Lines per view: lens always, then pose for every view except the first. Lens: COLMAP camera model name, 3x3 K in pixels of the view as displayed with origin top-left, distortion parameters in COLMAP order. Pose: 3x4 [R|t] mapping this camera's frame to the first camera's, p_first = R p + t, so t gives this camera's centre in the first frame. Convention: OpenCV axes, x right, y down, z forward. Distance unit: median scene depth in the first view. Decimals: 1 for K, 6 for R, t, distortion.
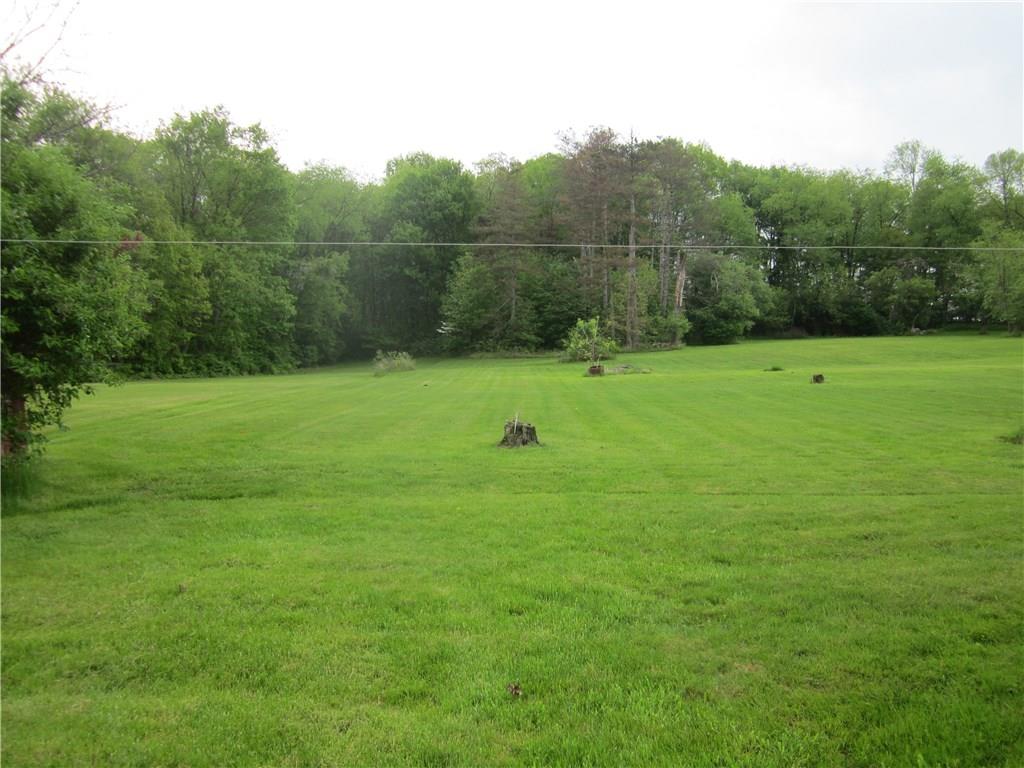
lens RADIAL K [[846.4, 0, 512.0], [0, 846.4, 384.0], [0, 0, 1]] dist [-0.051161, 0.011358]
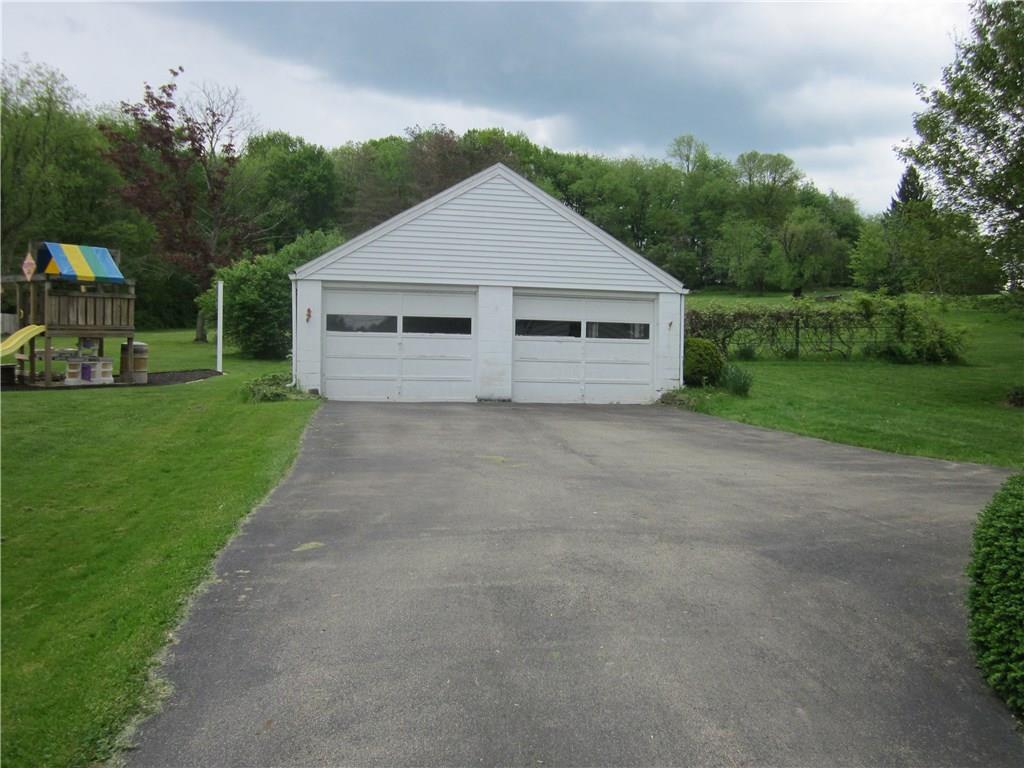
lens RADIAL K [[846.4, 0, 512.0], [0, 846.4, 384.0], [0, 0, 1]] dist [-0.051161, 0.011358]
pose [[0.976003, -0.020600, 0.216782, -0.067192], [0.008854, 0.998446, 0.055018, 0.005686], [-0.217579, -0.051779, 0.974668, -0.235524]]
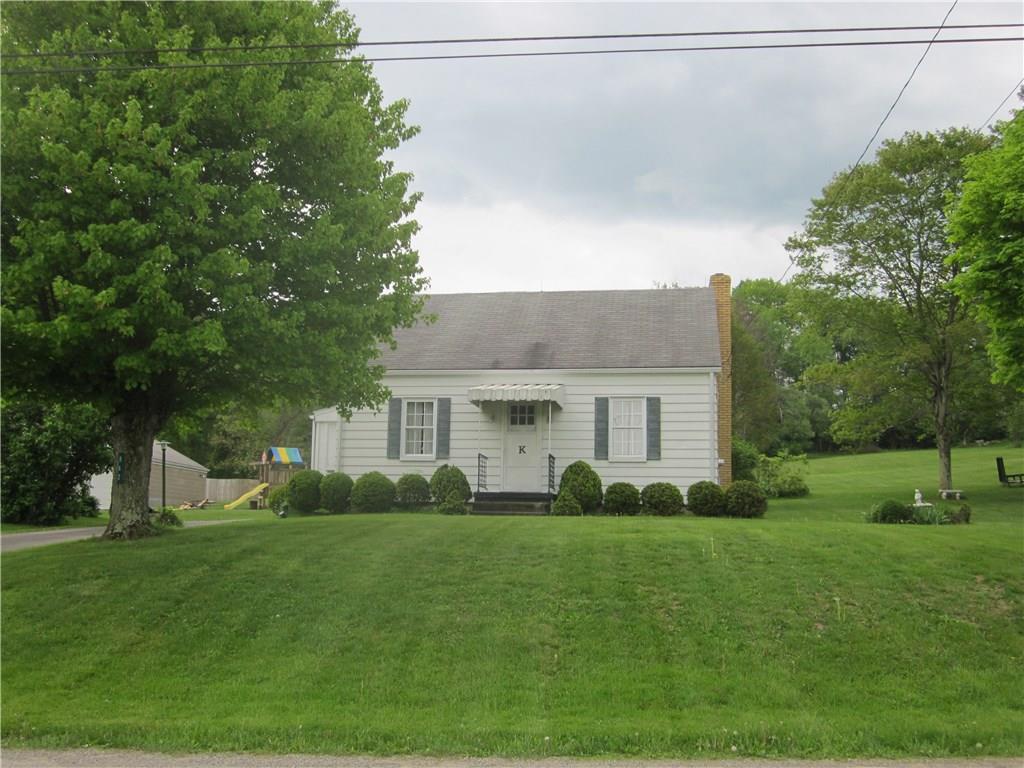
lens RADIAL K [[1055.7, 0, 512.0], [0, 1055.7, 384.0], [0, 0, 1]] dist [-0.061977, 0.010668]
pose [[0.989382, -0.039041, -0.139998, 0.060450], [0.021769, 0.992186, -0.122851, 0.019131], [0.143701, 0.118499, 0.982501, -0.522313]]
